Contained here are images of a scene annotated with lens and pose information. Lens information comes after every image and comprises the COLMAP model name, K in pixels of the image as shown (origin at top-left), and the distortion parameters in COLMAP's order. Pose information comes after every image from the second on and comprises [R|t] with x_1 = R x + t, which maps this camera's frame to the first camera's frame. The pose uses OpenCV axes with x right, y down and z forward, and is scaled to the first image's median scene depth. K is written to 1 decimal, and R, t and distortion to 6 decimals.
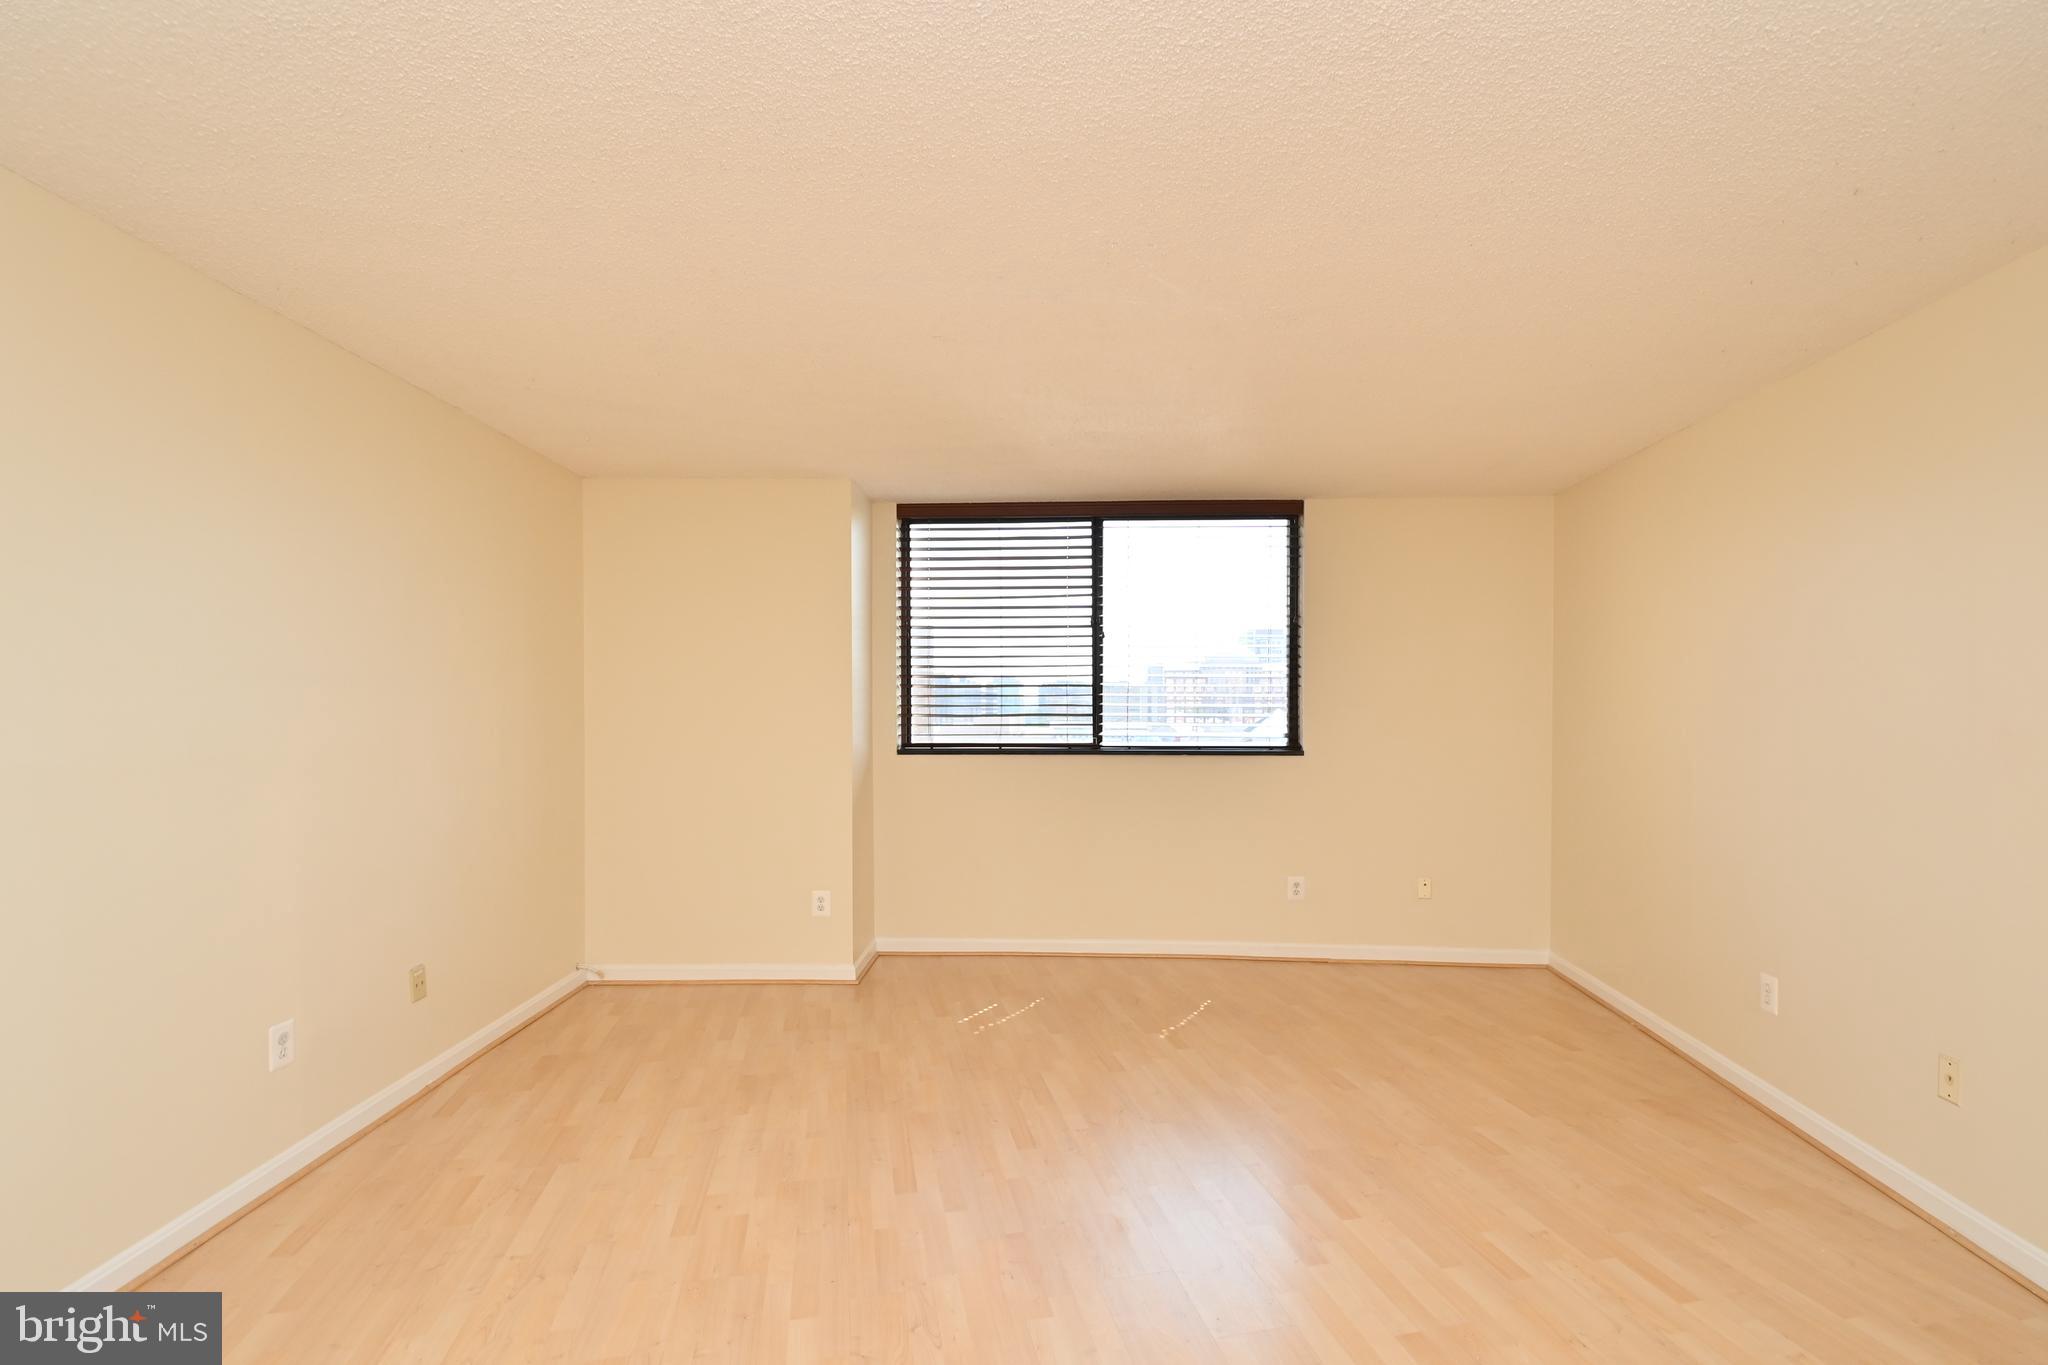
lens RADIAL K [[897.8, 0, 1039.6], [0, 897.8, 713.8], [0, 0, 1]] dist [0.017363, -0.024910]
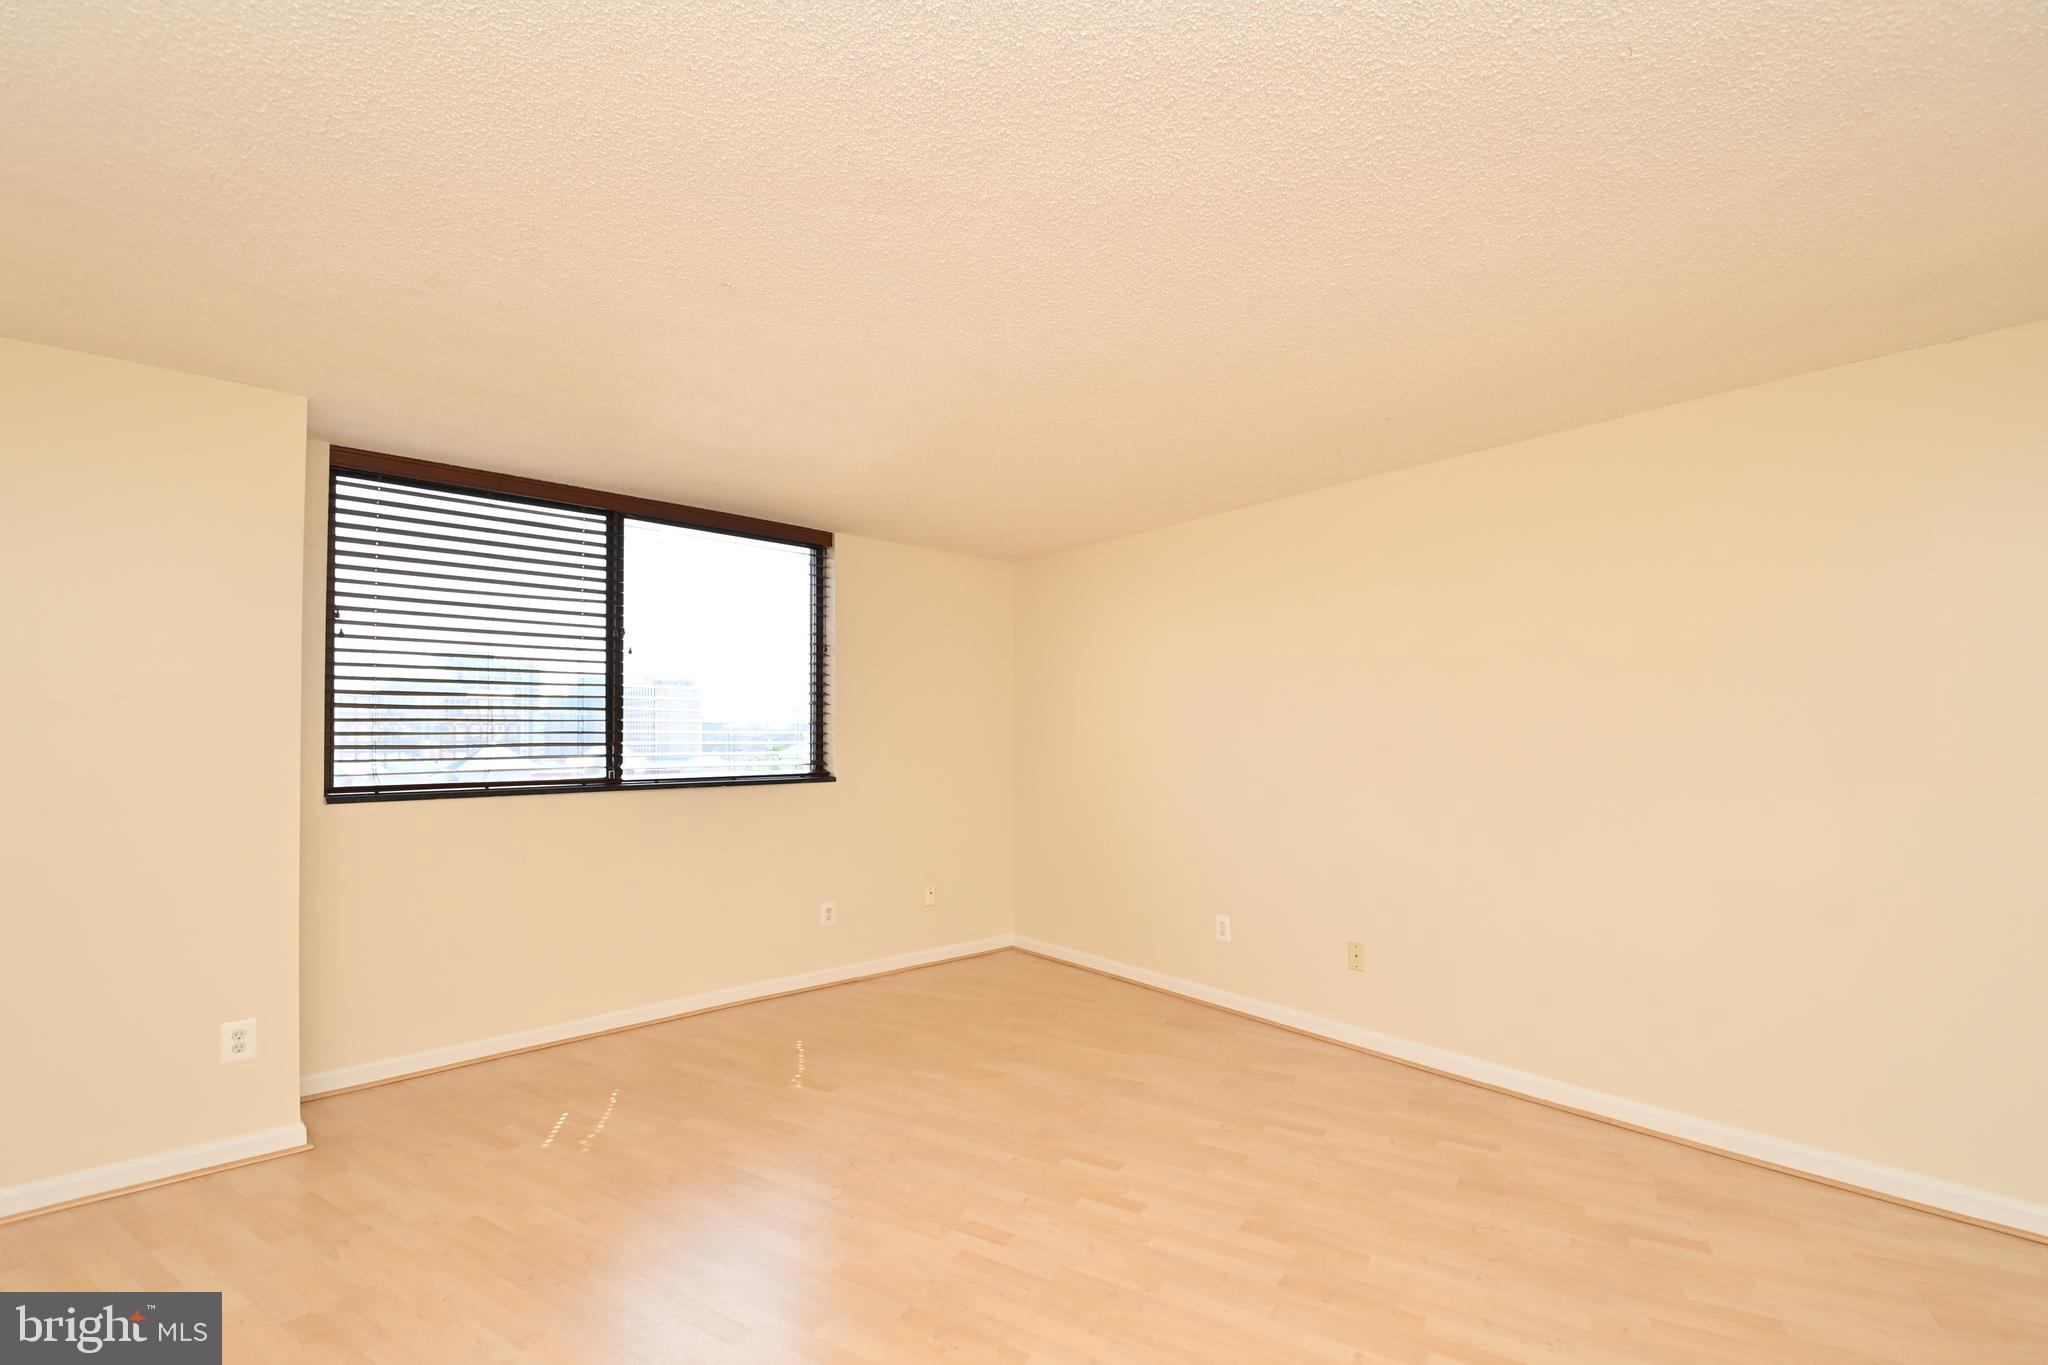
lens RADIAL K [[897.8, 0, 1039.6], [0, 897.8, 713.8], [0, 0, 1]] dist [0.017363, -0.024910]
pose [[0.685266, 0.015223, 0.728133, -0.289911], [0.011181, 0.999444, -0.031418, 0.004233], [-0.728207, 0.029671, 0.684715, 0.129695]]
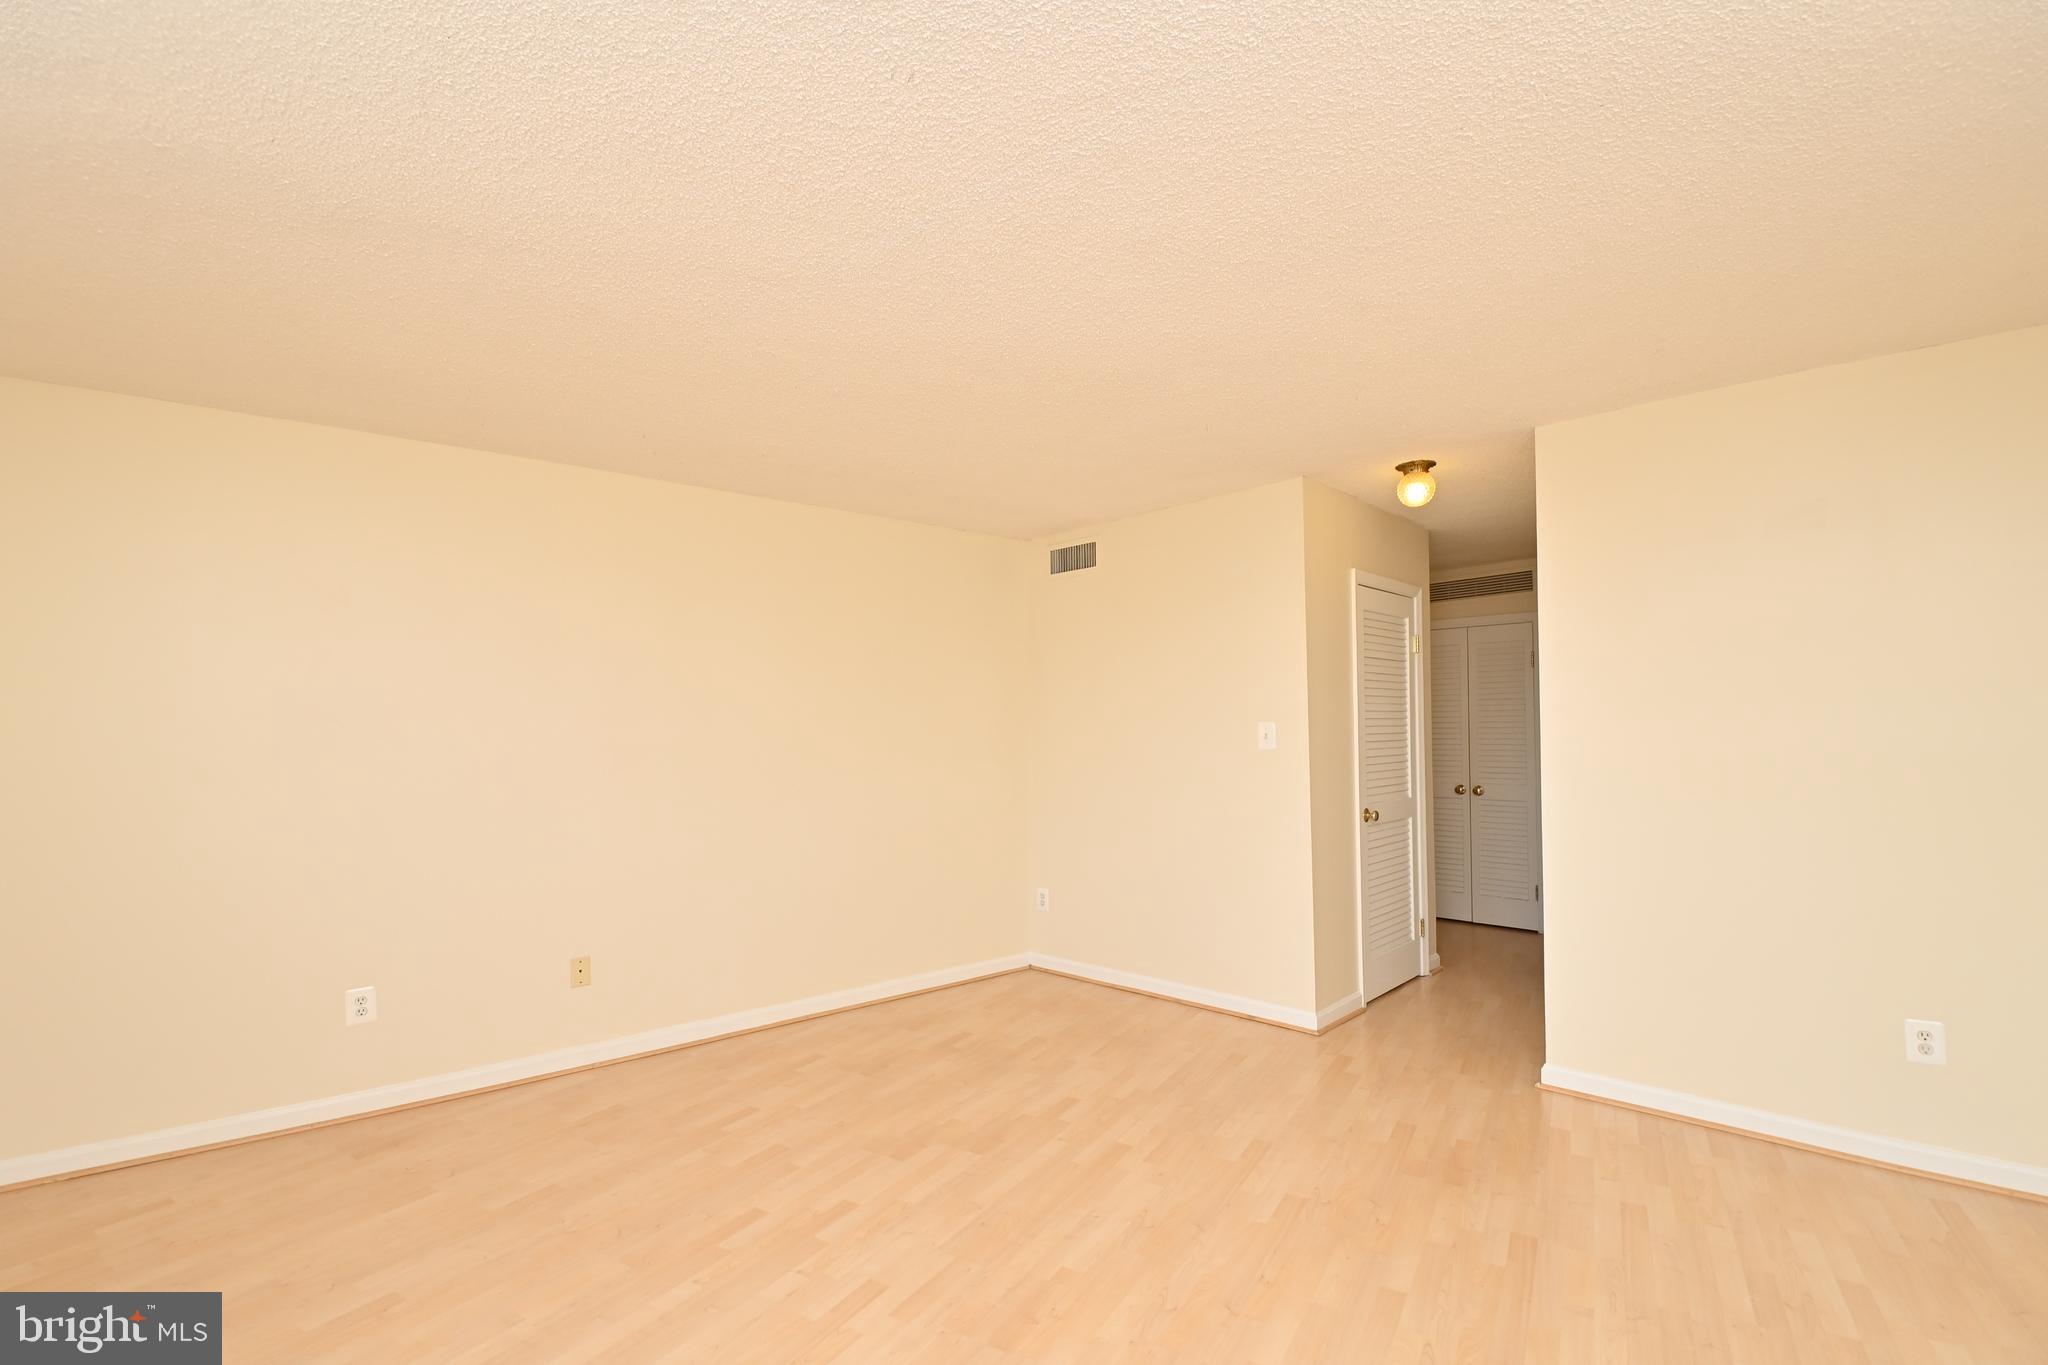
lens RADIAL K [[897.8, 0, 1039.6], [0, 897.8, 713.8], [0, 0, 1]] dist [0.017363, -0.024910]
pose [[-0.717153, 0.022218, 0.696561, -0.316093], [0.022277, 0.999712, -0.008952, -0.002732], [-0.696560, 0.009098, -0.717441, 0.758328]]
